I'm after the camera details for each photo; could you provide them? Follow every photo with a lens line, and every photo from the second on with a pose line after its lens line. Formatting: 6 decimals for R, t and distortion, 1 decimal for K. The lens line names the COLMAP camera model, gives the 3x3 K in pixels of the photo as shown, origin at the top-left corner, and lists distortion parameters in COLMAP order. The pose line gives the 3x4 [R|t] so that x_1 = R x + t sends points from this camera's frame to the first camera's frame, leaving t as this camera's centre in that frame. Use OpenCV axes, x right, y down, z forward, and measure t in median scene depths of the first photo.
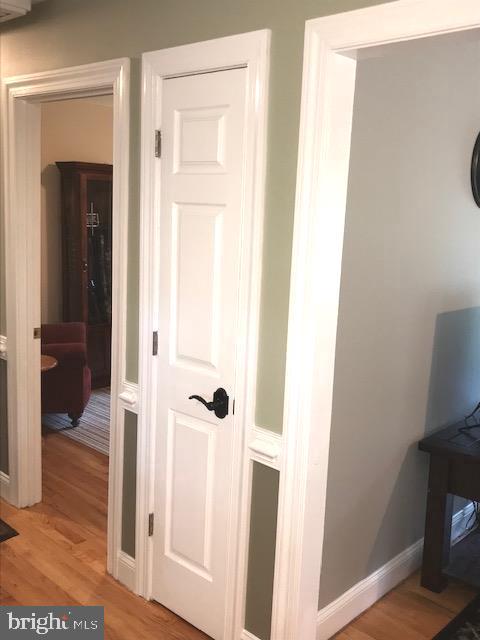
lens RADIAL K [[652.6, 0, 241.3], [0, 652.6, 316.7], [0, 0, 1]] dist [0.072879, 0.000000]
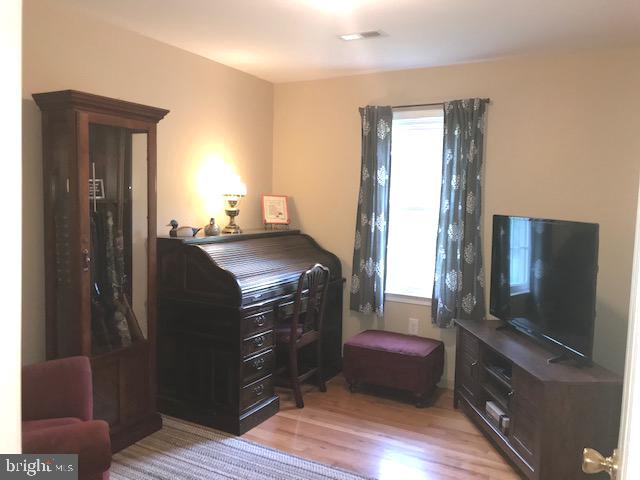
lens RADIAL K [[518.1, 0, 318.4], [0, 518.1, 240.7], [0, 0, 1]] dist [-0.003257, 0.000954]
pose [[0.974698, -0.023207, 0.222318, -0.133135], [0.040040, 0.996636, -0.071507, -0.052912], [-0.219911, 0.078599, 0.972348, 0.479112]]
